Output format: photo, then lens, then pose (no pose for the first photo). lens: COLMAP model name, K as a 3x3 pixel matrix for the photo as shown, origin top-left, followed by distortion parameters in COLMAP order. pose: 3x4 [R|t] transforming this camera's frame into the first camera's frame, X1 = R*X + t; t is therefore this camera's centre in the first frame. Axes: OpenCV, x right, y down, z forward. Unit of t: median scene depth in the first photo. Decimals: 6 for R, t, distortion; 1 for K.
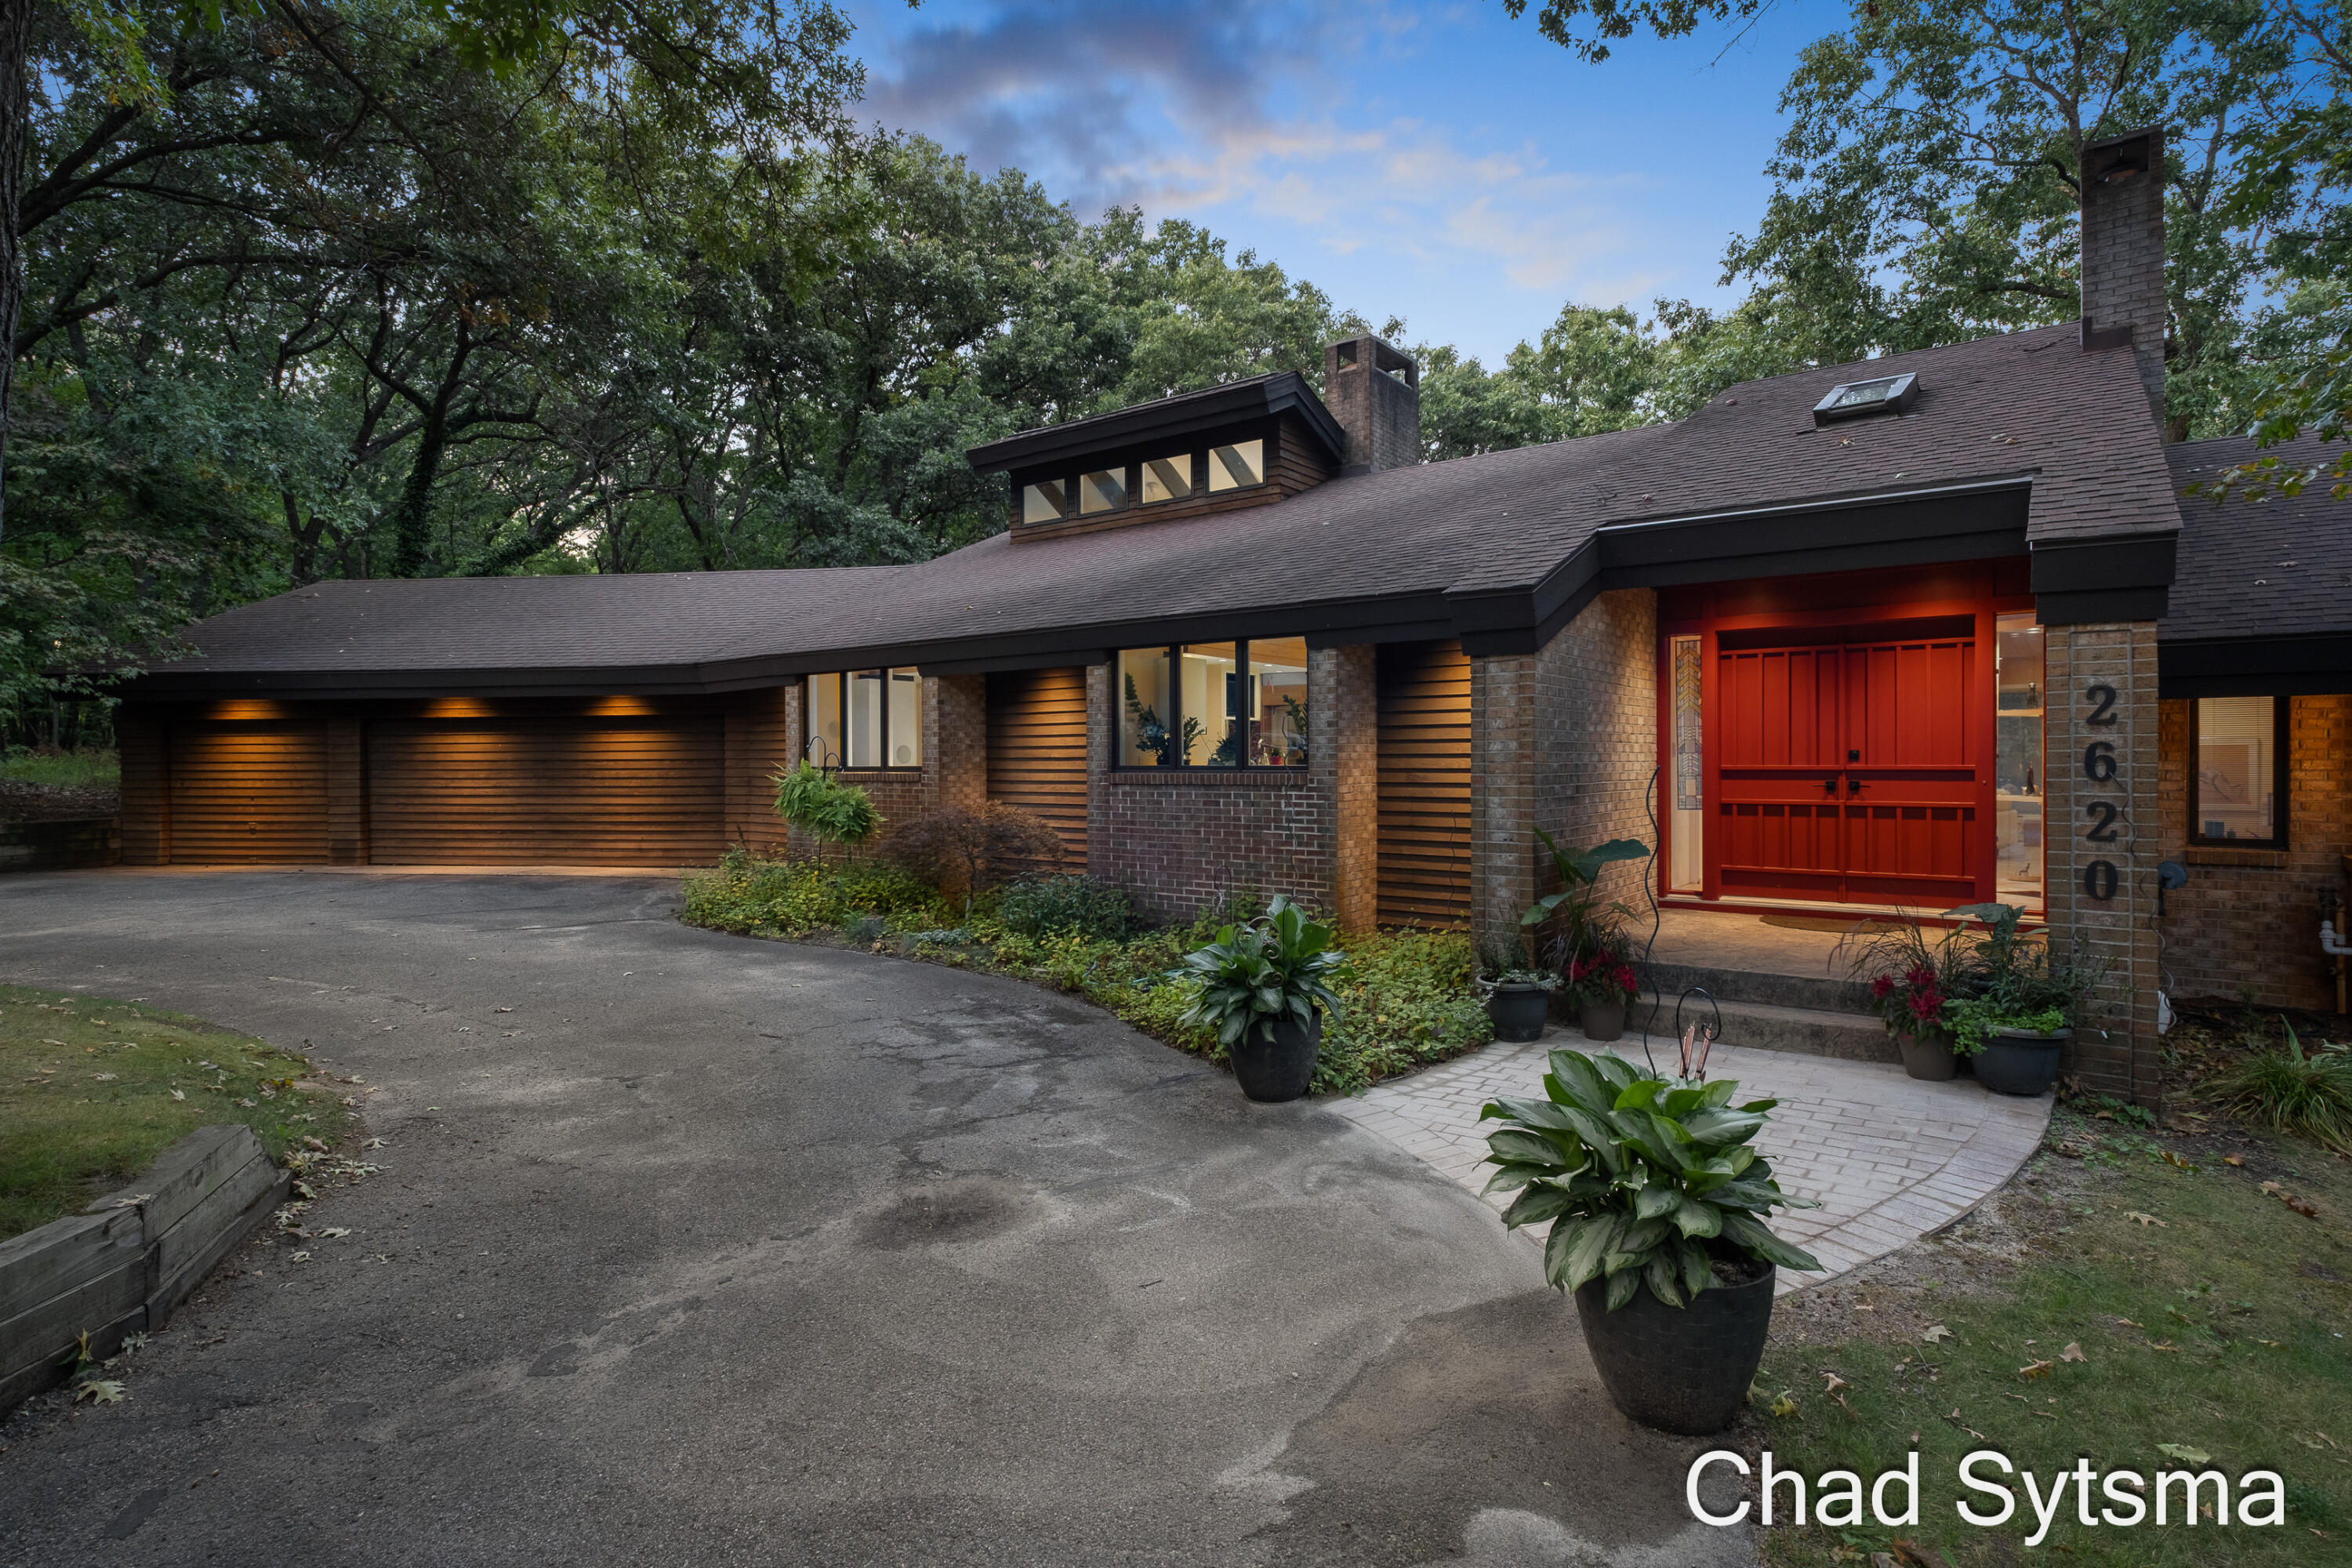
lens RADIAL K [[1187.8, 0, 1175.3], [0, 1187.8, 776.0], [0, 0, 1]] dist [0.002069, -0.000756]
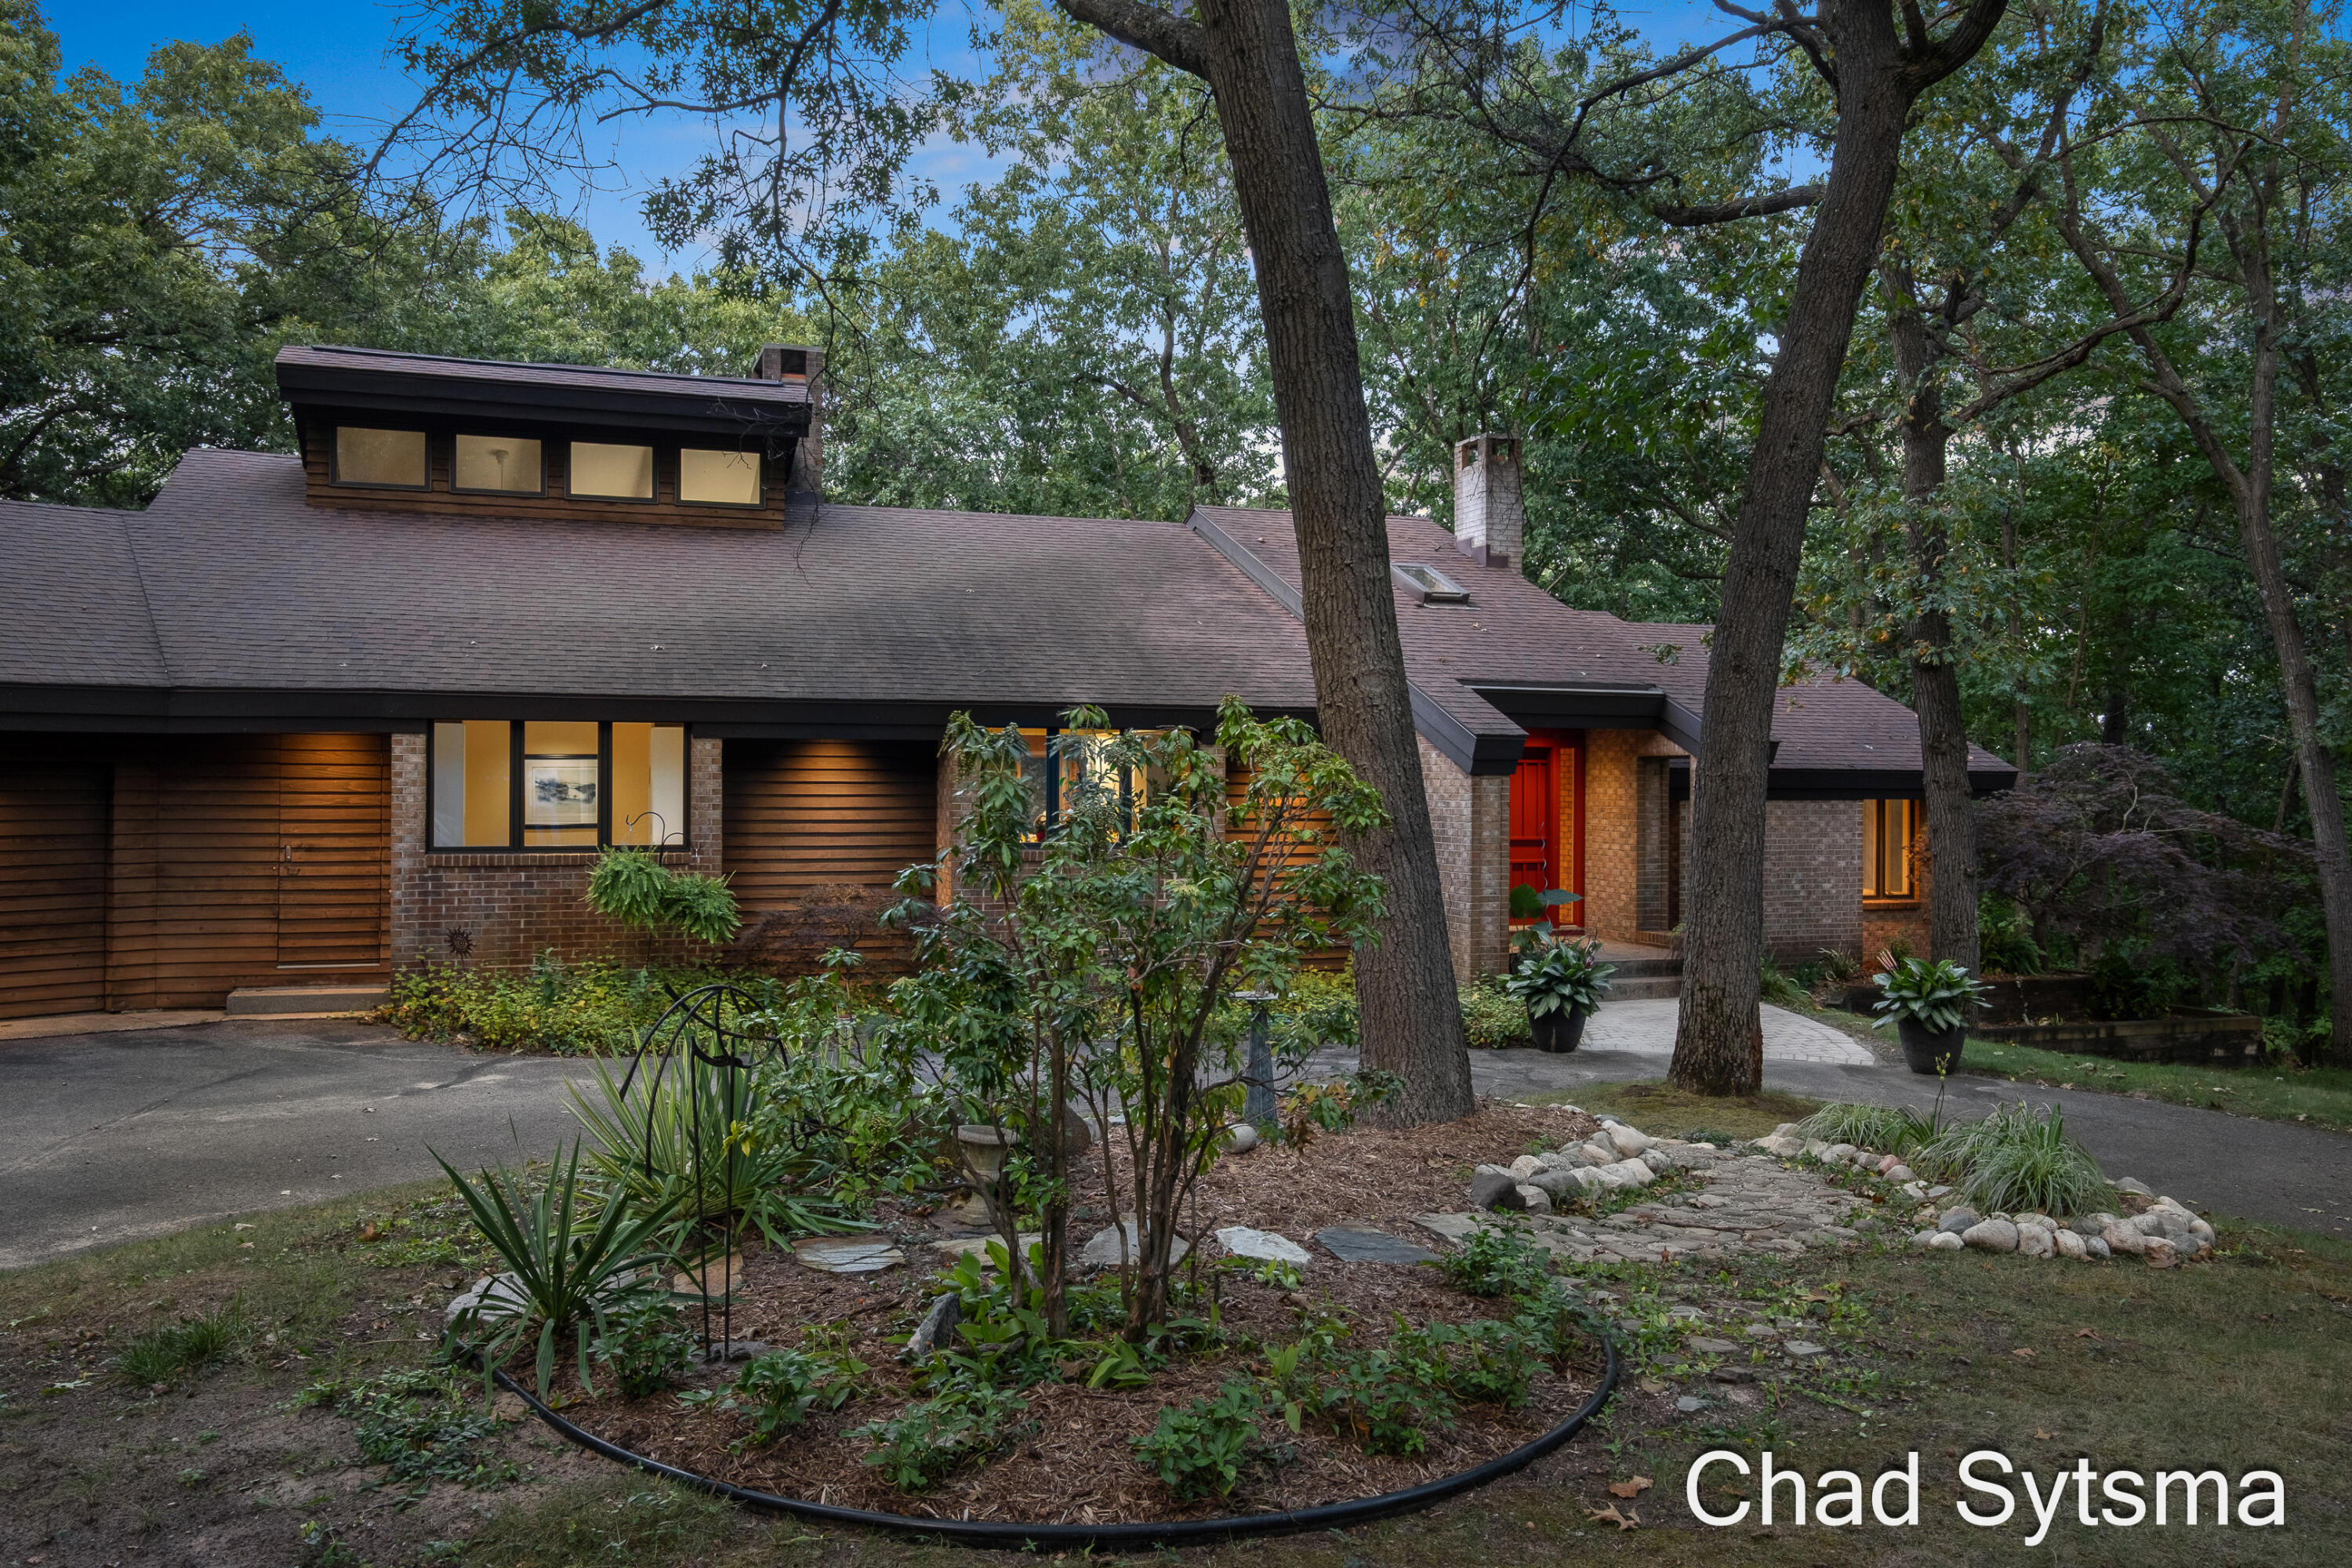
lens RADIAL K [[1820.5, 0, 1180.5], [0, 1820.5, 797.4], [0, 0, 1]] dist [-0.003047, 0.010997]
pose [[0.552165, -0.000879, 0.833734, -1.117182], [0.002120, 0.999998, -0.000350, -0.041757], [-0.833732, 0.001961, 0.552166, 0.013782]]
